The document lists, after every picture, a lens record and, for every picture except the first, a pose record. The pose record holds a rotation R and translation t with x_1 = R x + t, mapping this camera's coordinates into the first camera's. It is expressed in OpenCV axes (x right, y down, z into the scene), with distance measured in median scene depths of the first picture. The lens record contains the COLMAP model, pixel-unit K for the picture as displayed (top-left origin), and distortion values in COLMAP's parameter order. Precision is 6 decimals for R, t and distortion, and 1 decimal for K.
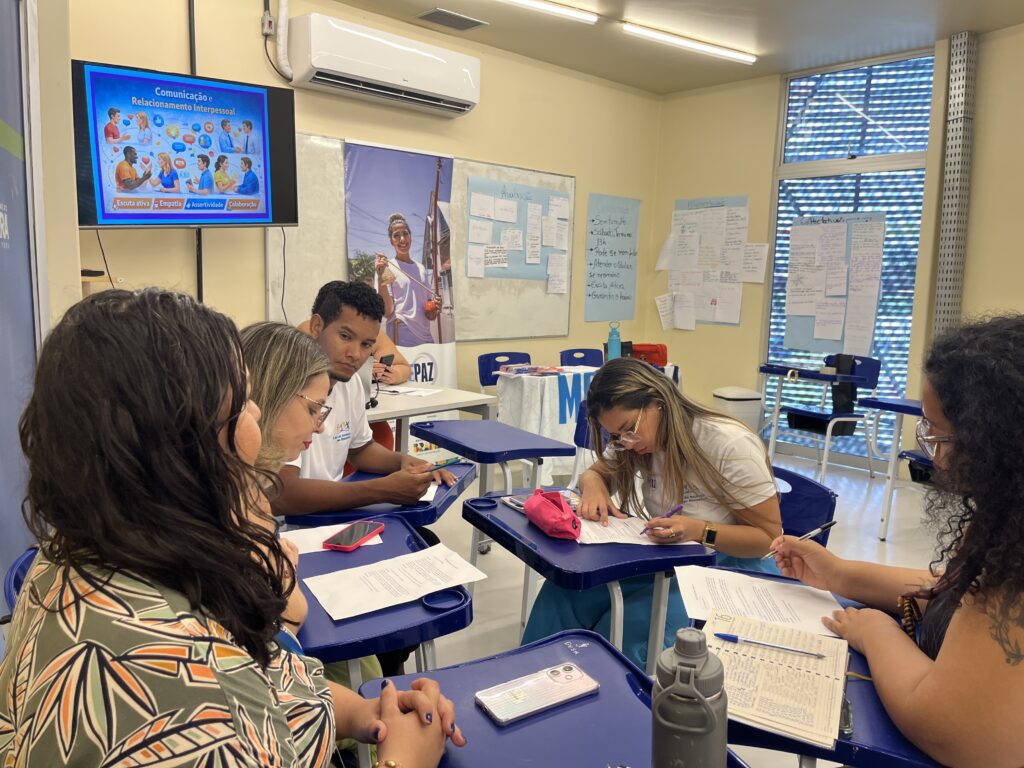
lens RADIAL K [[776.0, 0, 511.6], [0, 776.0, 385.6], [0, 0, 1]] dist [0.002796, 0.002092]
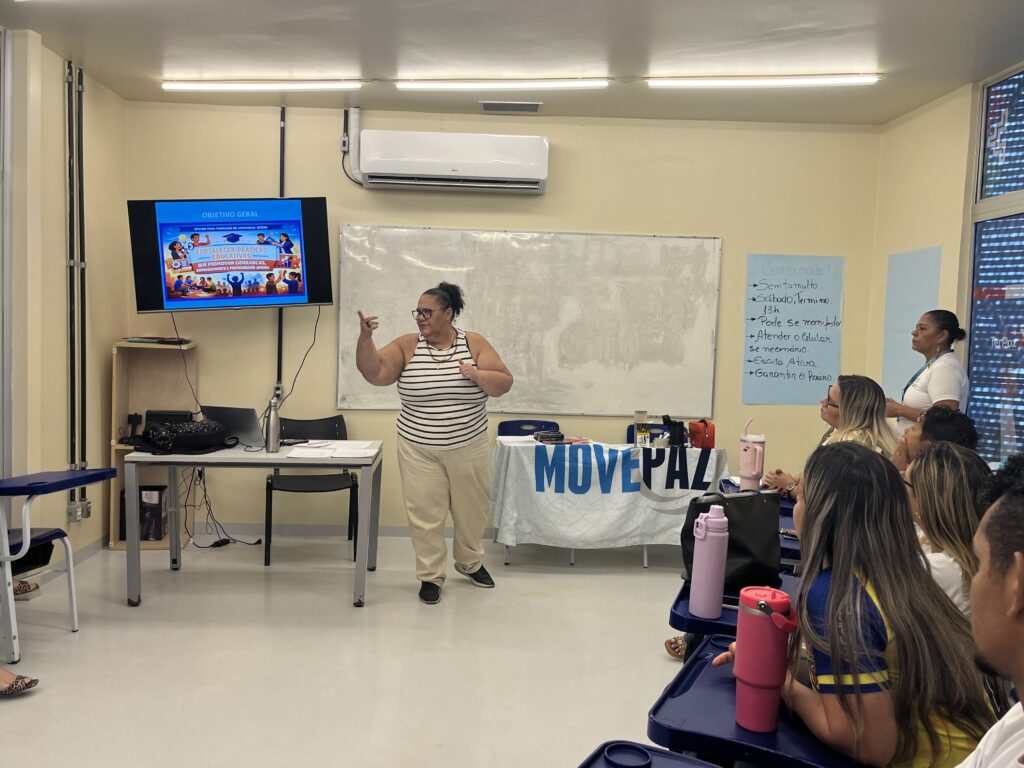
lens RADIAL K [[864.9, 0, 512.0], [0, 864.9, 381.6], [0, 0, 1]] dist [0.002810, -0.010467]
pose [[0.743809, 0.046813, -0.666751, 0.603505], [-0.105168, 0.993316, -0.047581, -0.038647], [0.660067, 0.105512, 0.743760, 0.143321]]
